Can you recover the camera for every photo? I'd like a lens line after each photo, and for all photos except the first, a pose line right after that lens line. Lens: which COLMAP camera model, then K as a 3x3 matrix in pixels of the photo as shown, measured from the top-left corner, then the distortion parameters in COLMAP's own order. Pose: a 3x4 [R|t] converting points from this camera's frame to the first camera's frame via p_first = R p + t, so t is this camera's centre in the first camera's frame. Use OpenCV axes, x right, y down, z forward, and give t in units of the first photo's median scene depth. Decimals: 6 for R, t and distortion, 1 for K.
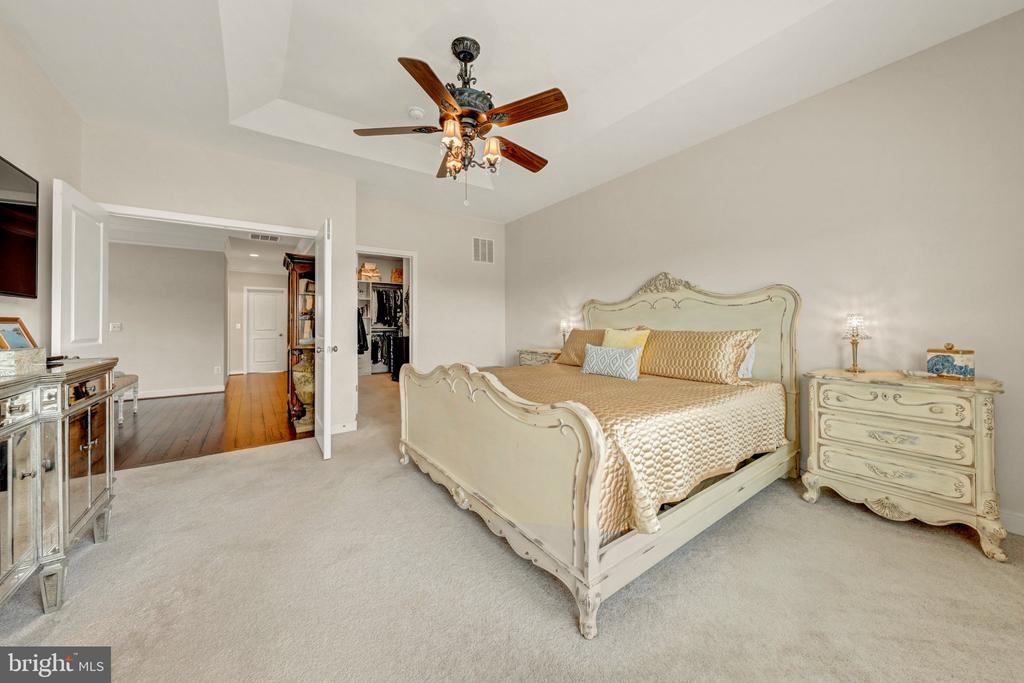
lens RADIAL K [[356.3, 0, 511.7], [0, 356.3, 323.2], [0, 0, 1]] dist [0.000383, 0.000032]
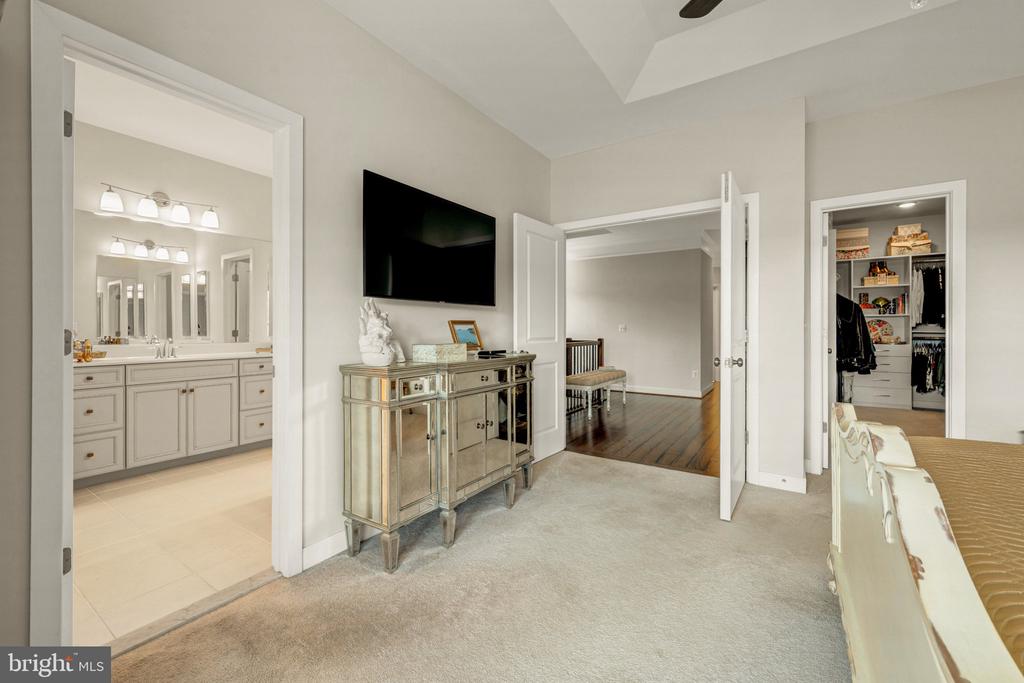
lens RADIAL K [[418.7, 0, 512.1], [0, 418.7, 325.6], [0, 0, 1]] dist [-0.000494, -0.000020]
pose [[0.340832, 0.000731, -0.940124, 0.111869], [0.001770, 0.999997, 0.001420, 0.000695], [0.940123, -0.002148, 0.340830, 0.349596]]
